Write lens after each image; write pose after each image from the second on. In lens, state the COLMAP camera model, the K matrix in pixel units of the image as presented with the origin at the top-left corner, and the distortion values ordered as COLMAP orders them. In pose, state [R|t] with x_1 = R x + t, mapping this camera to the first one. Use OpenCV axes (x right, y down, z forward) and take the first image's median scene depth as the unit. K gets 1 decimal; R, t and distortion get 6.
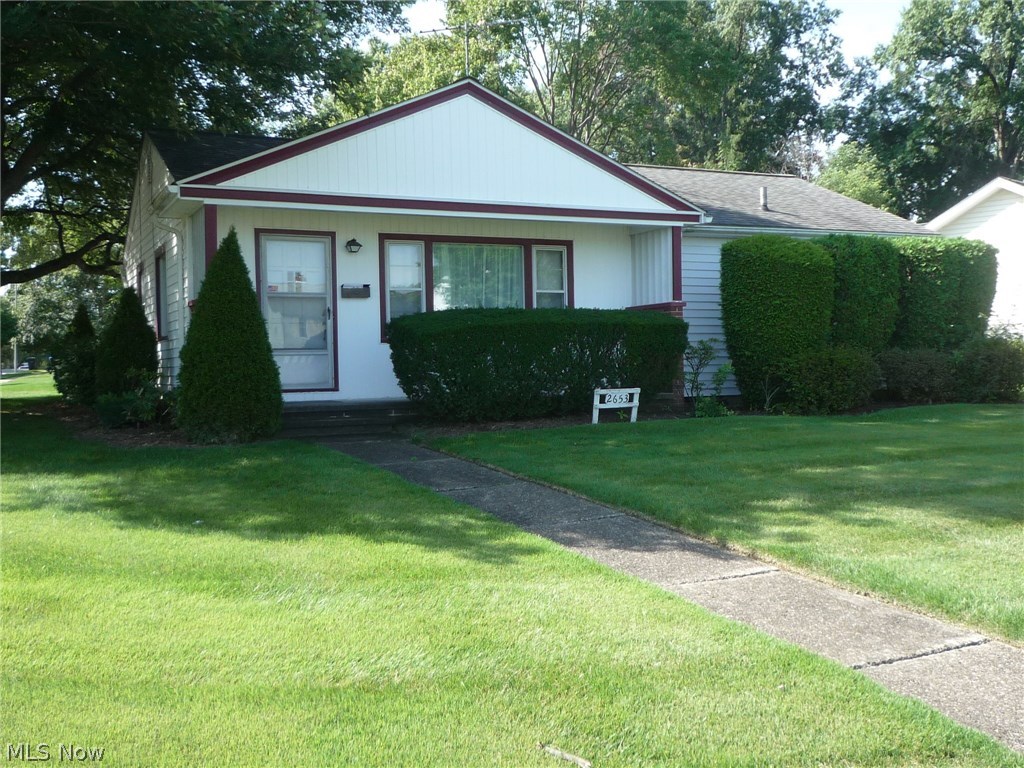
lens RADIAL K [[1046.5, 0, 511.5], [0, 1046.5, 389.8], [0, 0, 1]] dist [-0.040093, 0.000000]
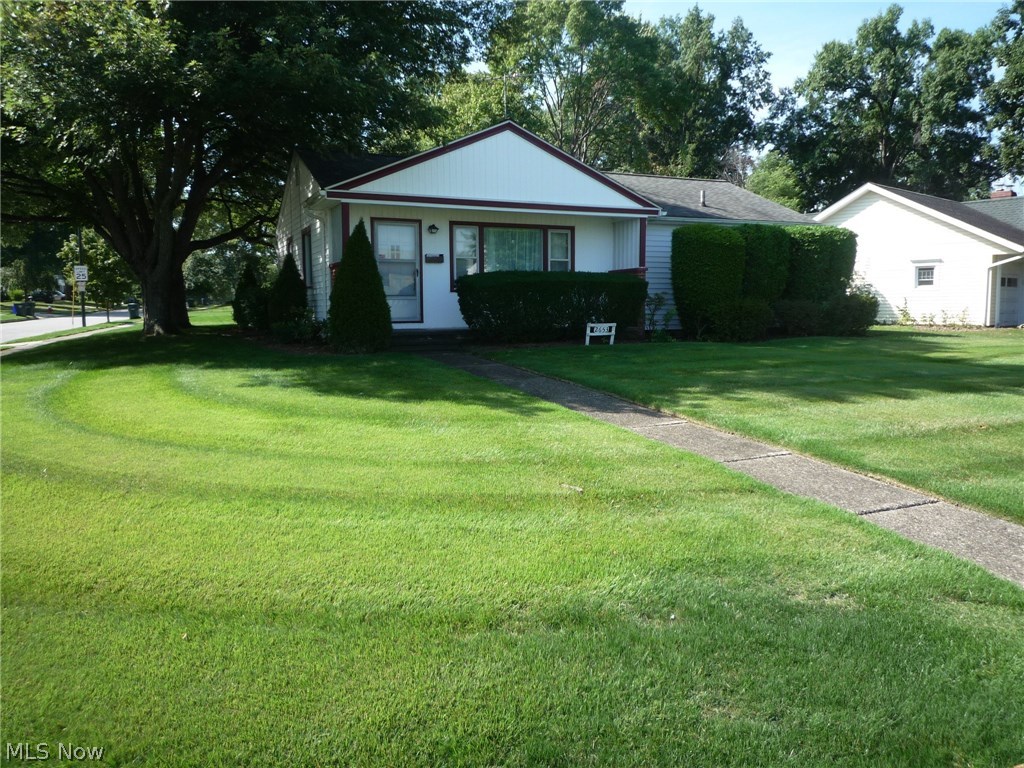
lens RADIAL K [[765.0, 0, 517.4], [0, 765.0, 382.6], [0, 0, 1]] dist [-0.011837, -0.029413]
pose [[0.999855, 0.013610, -0.010230, -0.011282], [-0.012831, 0.997273, 0.072676, 0.005344], [0.011191, -0.072534, 0.997303, -0.140928]]
